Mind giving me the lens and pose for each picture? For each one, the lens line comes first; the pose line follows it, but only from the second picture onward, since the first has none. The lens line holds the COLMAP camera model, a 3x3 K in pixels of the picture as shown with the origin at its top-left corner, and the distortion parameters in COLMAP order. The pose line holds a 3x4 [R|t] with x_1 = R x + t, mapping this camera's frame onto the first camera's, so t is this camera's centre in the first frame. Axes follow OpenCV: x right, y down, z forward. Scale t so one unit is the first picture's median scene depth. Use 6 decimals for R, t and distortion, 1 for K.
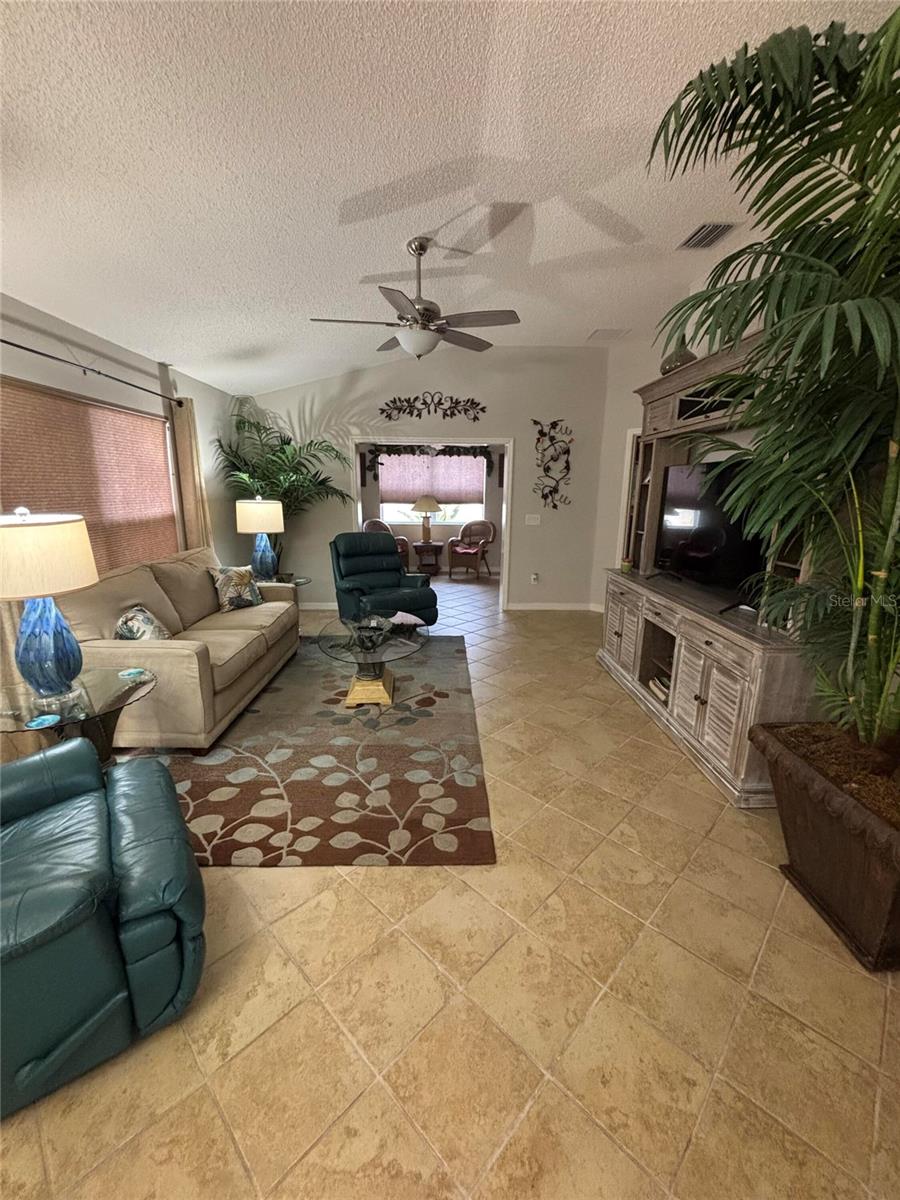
lens RADIAL K [[482.8, 0, 453.0], [0, 482.8, 598.3], [0, 0, 1]] dist [-0.000190, 0.000311]
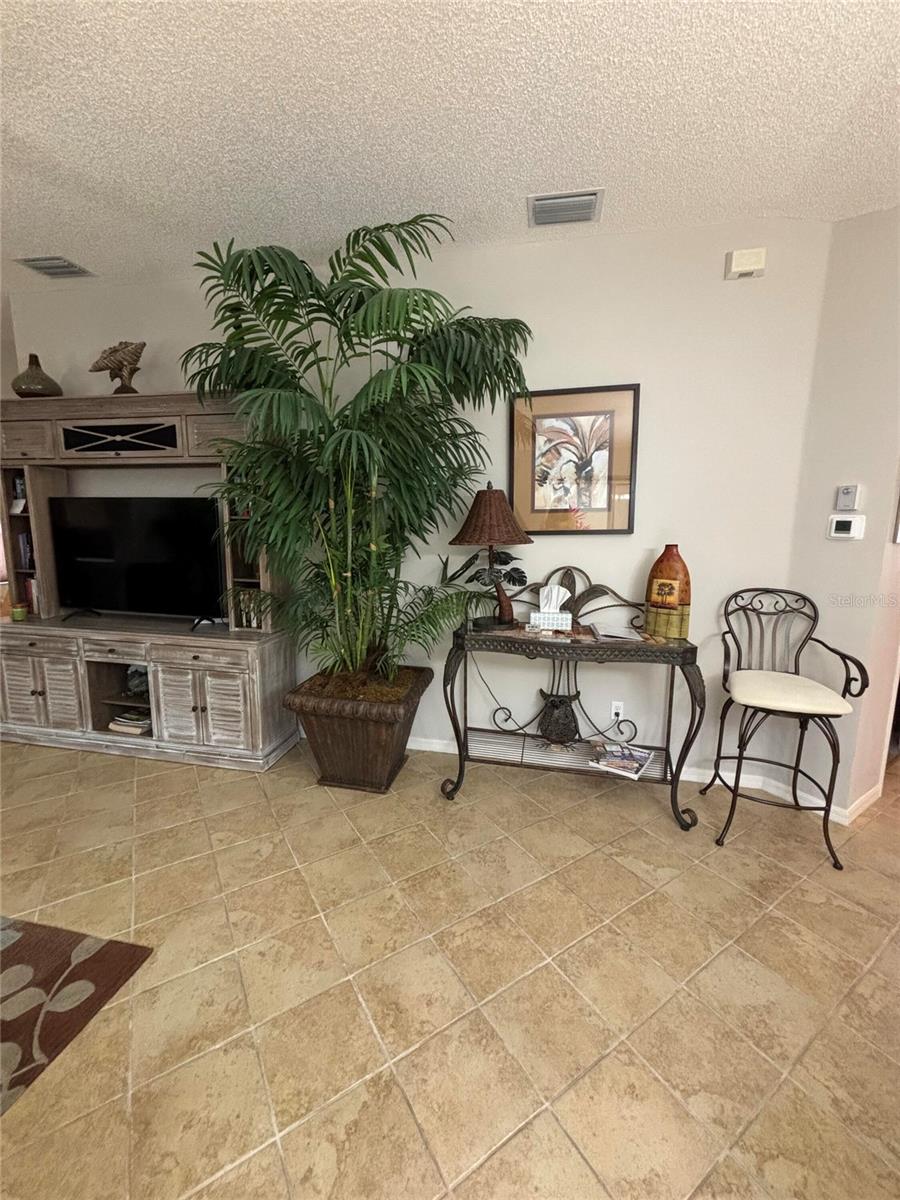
lens RADIAL K [[482.8, 0, 453.0], [0, 482.8, 598.3], [0, 0, 1]] dist [-0.000190, 0.000311]
pose [[0.226129, -0.159468, 0.960956, -0.366404], [0.205539, 0.972109, 0.112952, -0.042597], [-0.952166, 0.171972, 0.252599, 0.102266]]
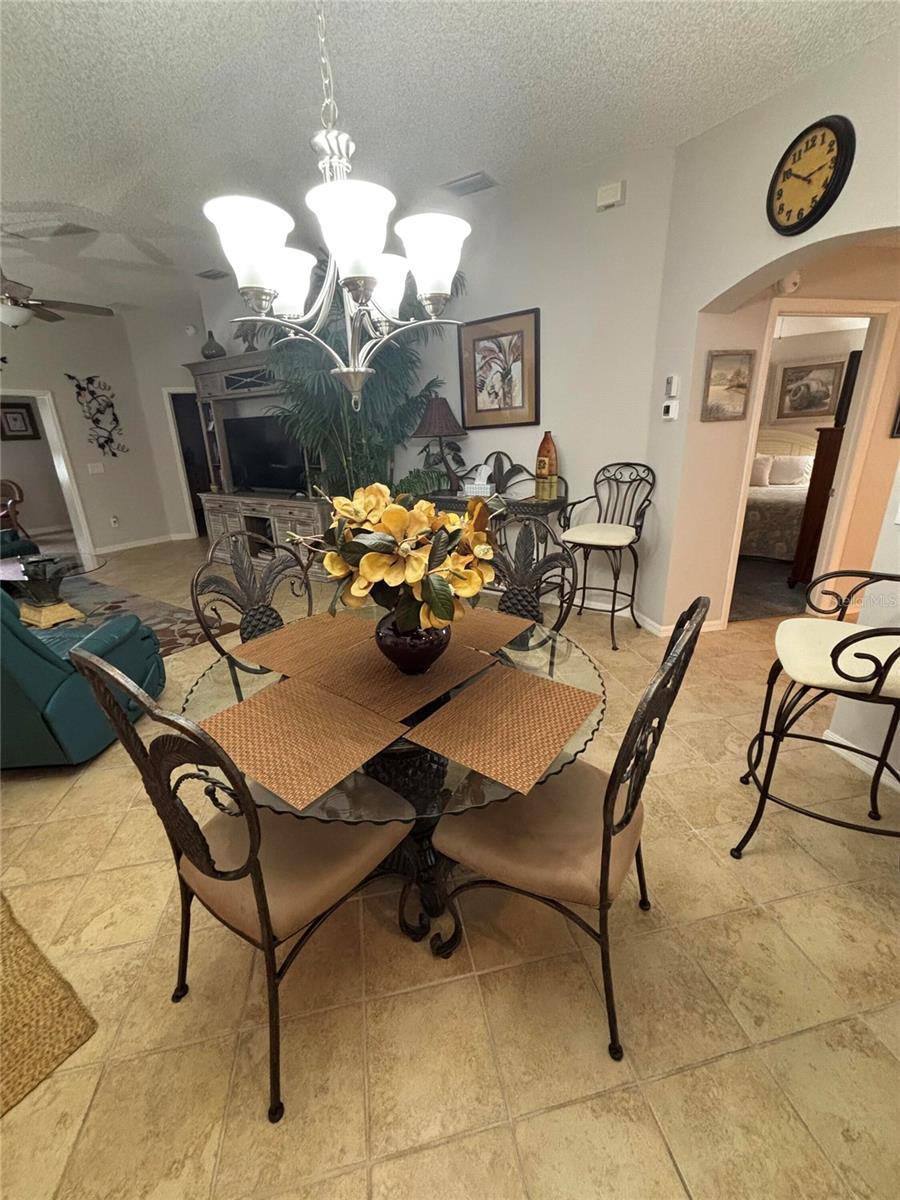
lens RADIAL K [[482.8, 0, 450.0], [0, 482.8, 600.0], [0, 0, 1]] dist [-0.004353, -0.000124]
pose [[0.568367, -0.294836, 0.768135, -0.636851], [0.216334, 0.954292, 0.206218, 0.150390], [-0.793826, 0.048966, 0.606171, -0.610372]]
